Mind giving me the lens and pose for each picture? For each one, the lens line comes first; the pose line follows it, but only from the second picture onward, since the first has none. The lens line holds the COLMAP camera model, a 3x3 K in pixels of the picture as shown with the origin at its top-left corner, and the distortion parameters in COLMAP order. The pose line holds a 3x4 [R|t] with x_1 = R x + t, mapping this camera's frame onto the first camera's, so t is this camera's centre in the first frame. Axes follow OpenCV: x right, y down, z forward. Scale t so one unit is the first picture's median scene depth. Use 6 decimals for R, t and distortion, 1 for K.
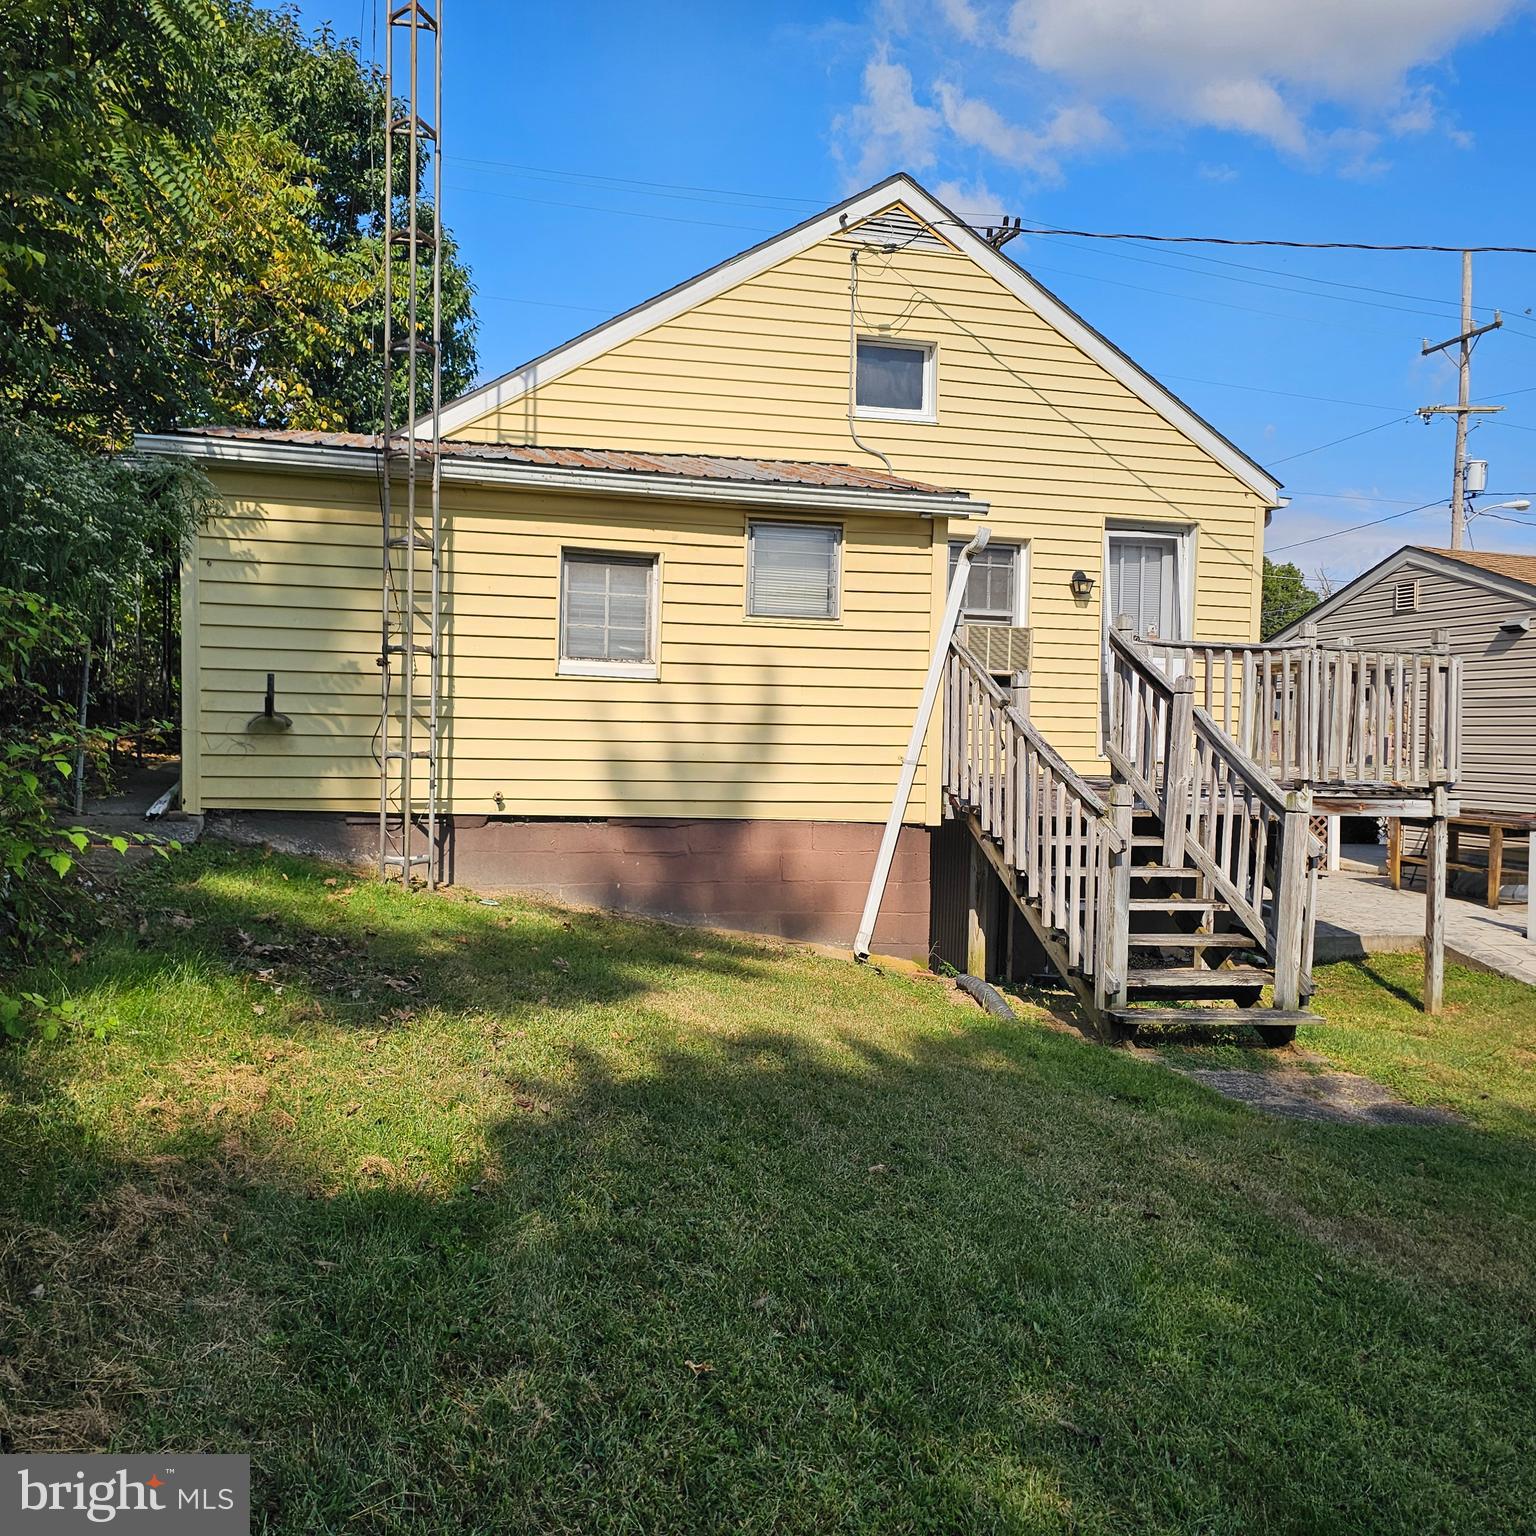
lens RADIAL K [[1384.5, 0, 718.2], [0, 1384.5, 751.1], [0, 0, 1]] dist [0.046438, -0.066089]
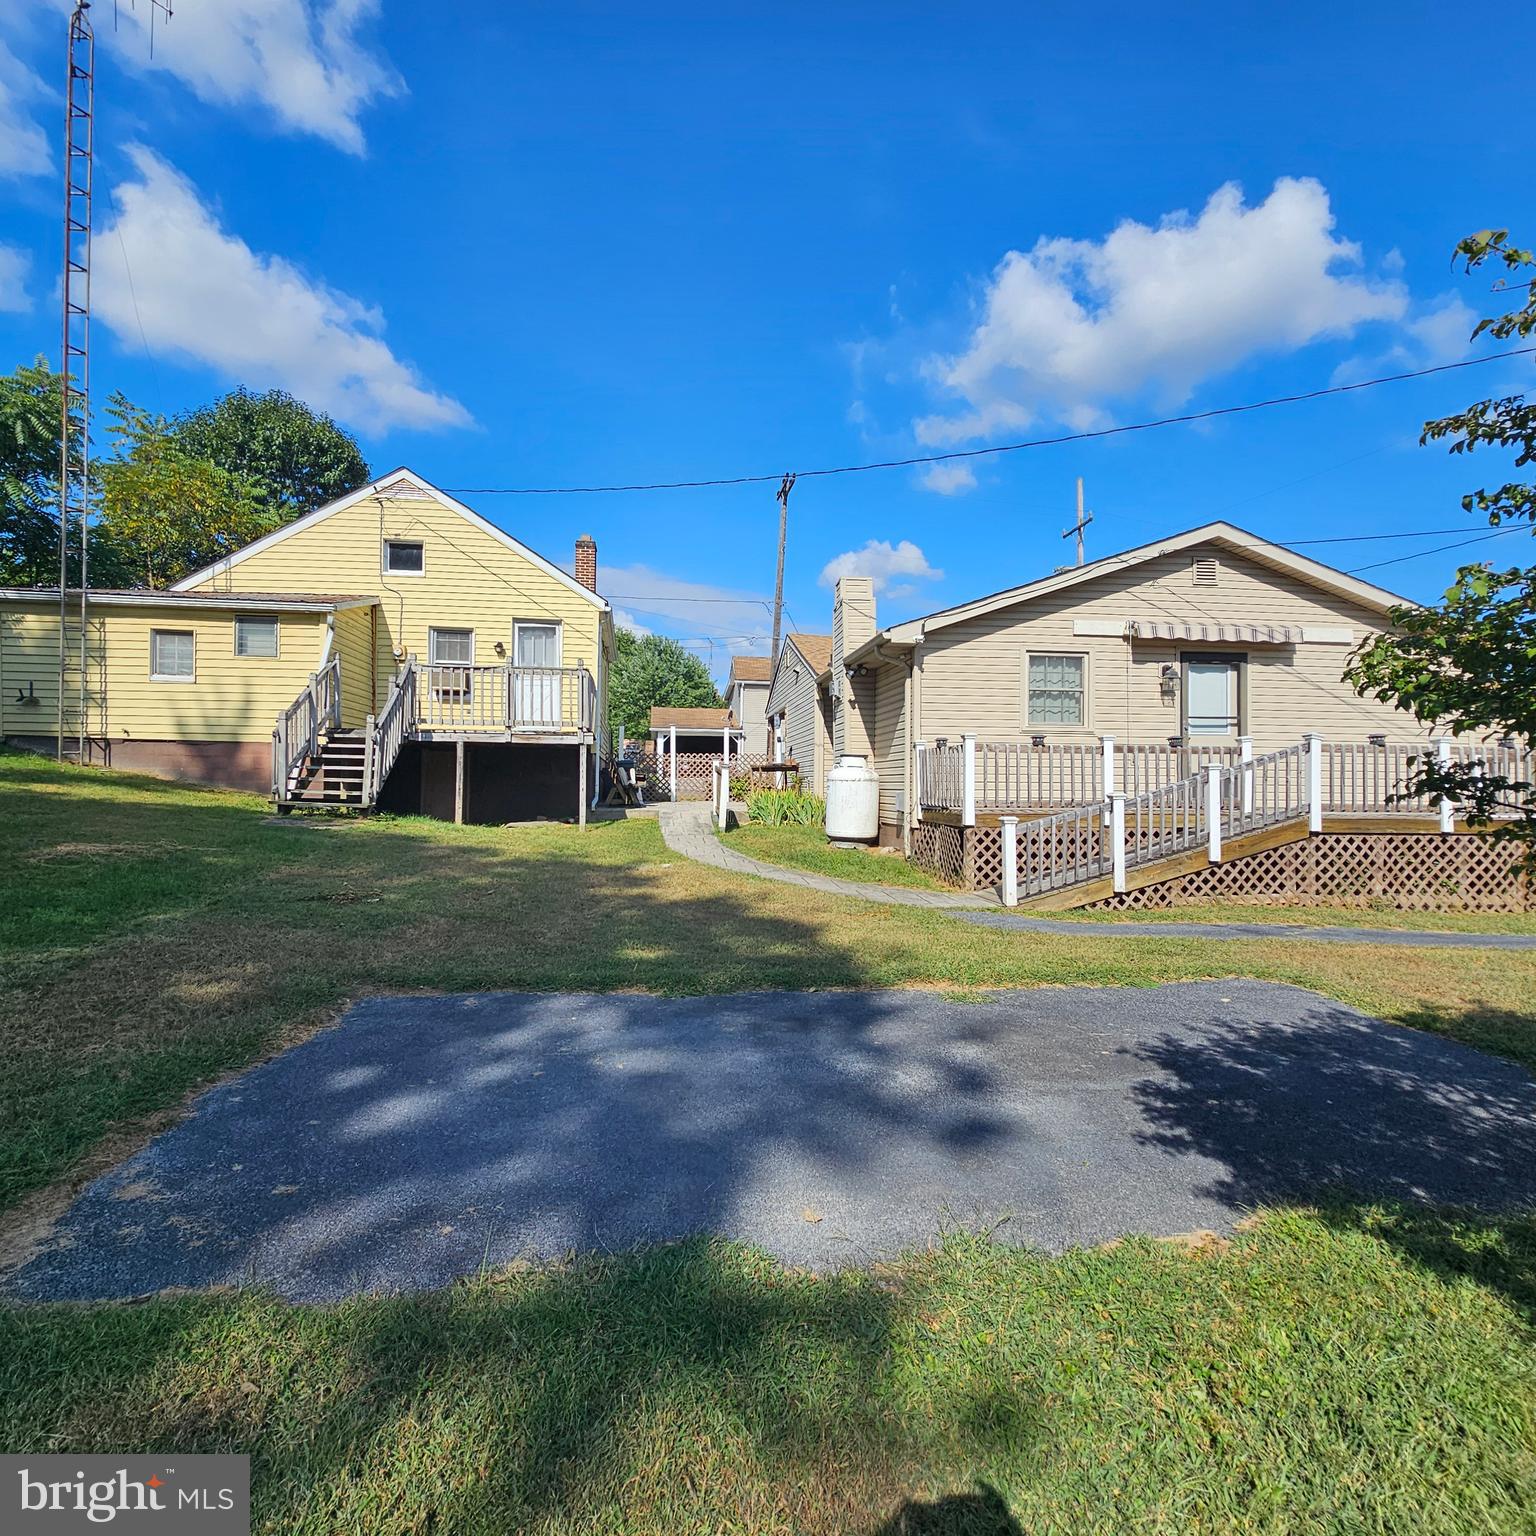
lens RADIAL K [[838.4, 0, 756.3], [0, 838.4, 772.8], [0, 0, 1]] dist [-0.001374, -0.001508]
pose [[0.992715, -0.011030, -0.119978, 0.904648], [0.007525, 0.999533, -0.029625, 0.127882], [0.120249, 0.028506, 0.992334, -0.266547]]
